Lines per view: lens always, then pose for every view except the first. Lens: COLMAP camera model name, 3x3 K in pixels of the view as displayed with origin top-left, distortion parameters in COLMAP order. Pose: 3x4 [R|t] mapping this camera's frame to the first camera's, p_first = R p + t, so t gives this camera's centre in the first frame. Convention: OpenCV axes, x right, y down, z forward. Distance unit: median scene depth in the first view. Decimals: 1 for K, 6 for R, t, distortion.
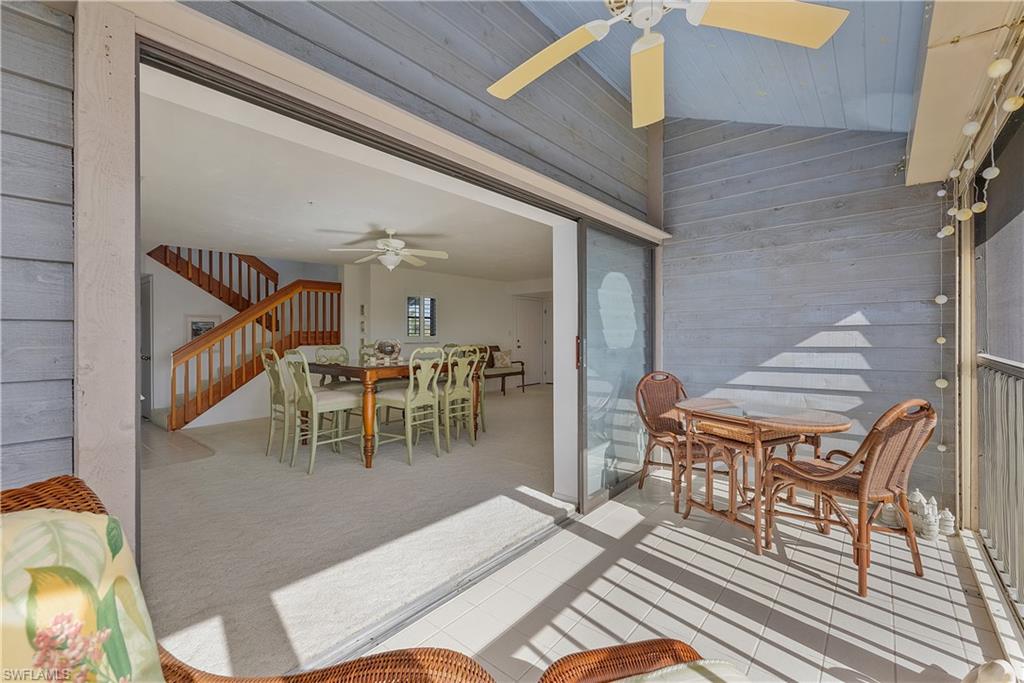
lens RADIAL K [[435.6, 0, 513.3], [0, 435.6, 337.6], [0, 0, 1]] dist [-0.002394, -0.000559]
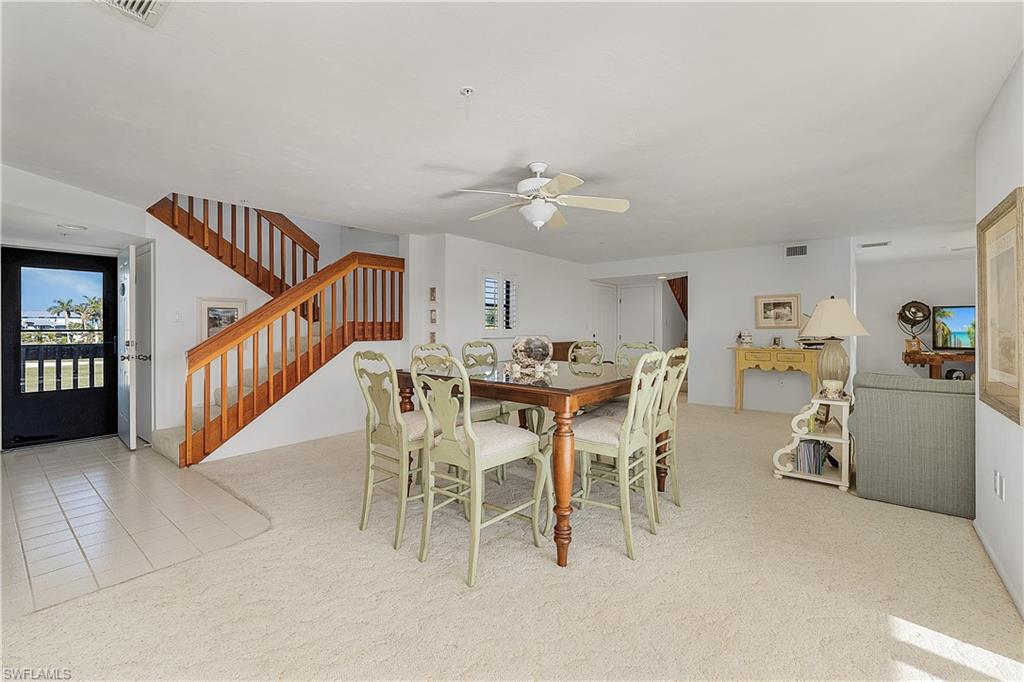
lens RADIAL K [[435.6, 0, 512.7], [0, 435.6, 333.4], [0, 0, 1]] dist [-0.002394, -0.000559]
pose [[0.999732, 0.007247, 0.021983, -0.250758], [-0.007423, 0.999941, 0.007956, -0.002821], [-0.021924, -0.008117, 0.999727, 0.267156]]
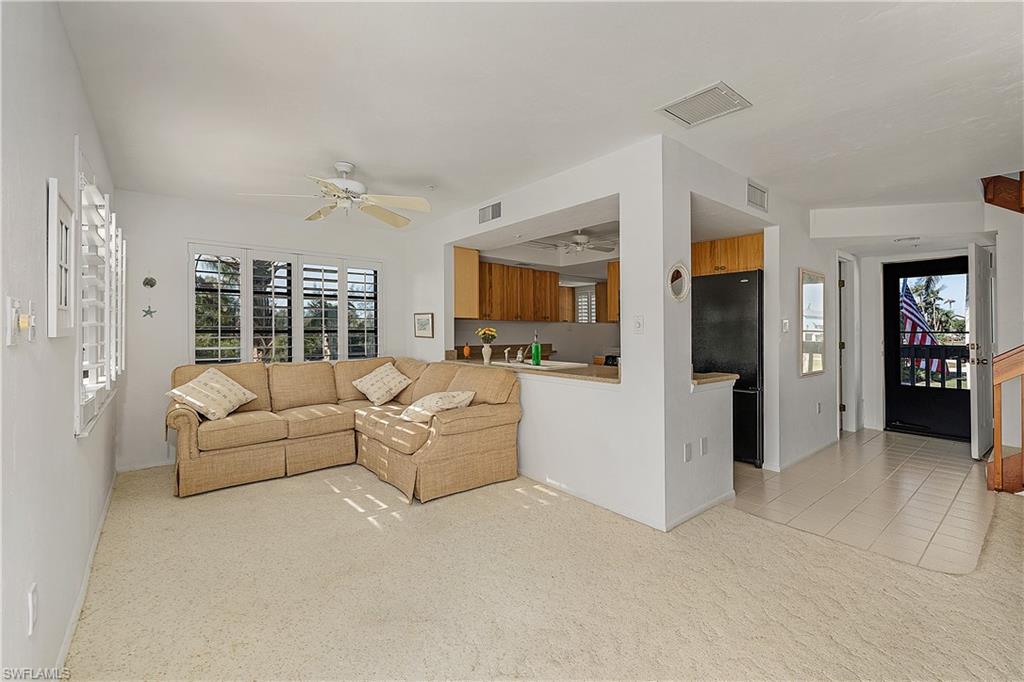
lens RADIAL K [[435.6, 0, 508.5], [0, 435.6, 332.7], [0, 0, 1]] dist [-0.002394, -0.000559]
pose [[-0.186551, 0.006343, -0.982425, -0.075966], [0.008383, 0.999953, 0.004864, -0.005202], [0.982410, -0.007328, -0.186595, 0.403321]]
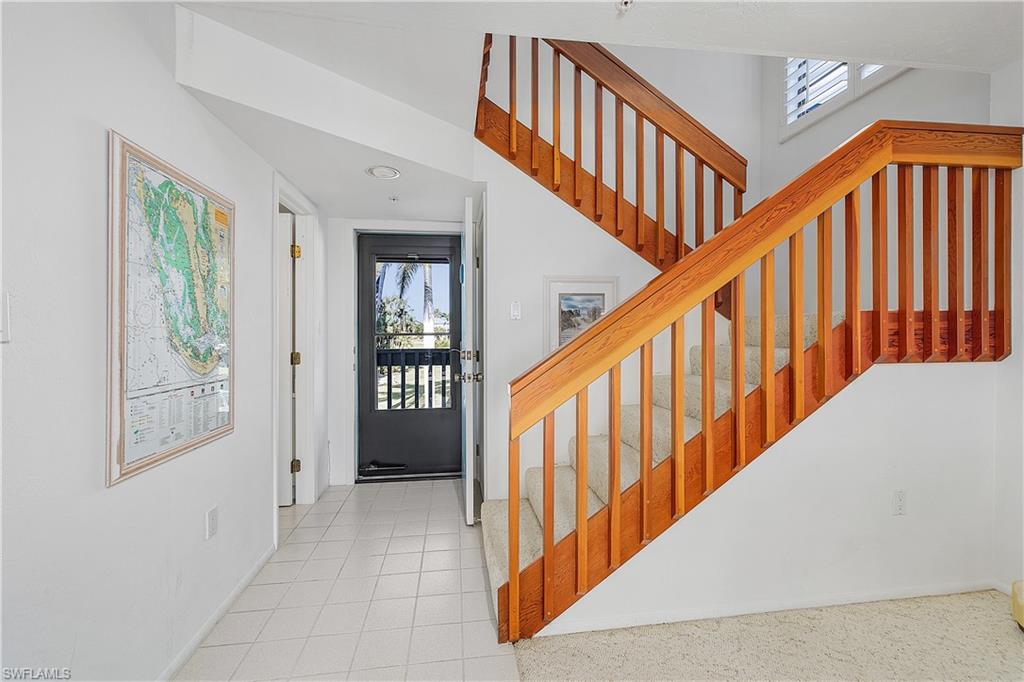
lens RADIAL K [[435.6, 0, 505.5], [0, 435.6, 336.1], [0, 0, 1]] dist [-0.002394, -0.000559]
pose [[0.737032, 0.009749, -0.675788, -0.503866], [-0.002832, 0.999932, 0.011337, -0.000444], [0.675852, -0.006441, 0.737009, 0.668937]]
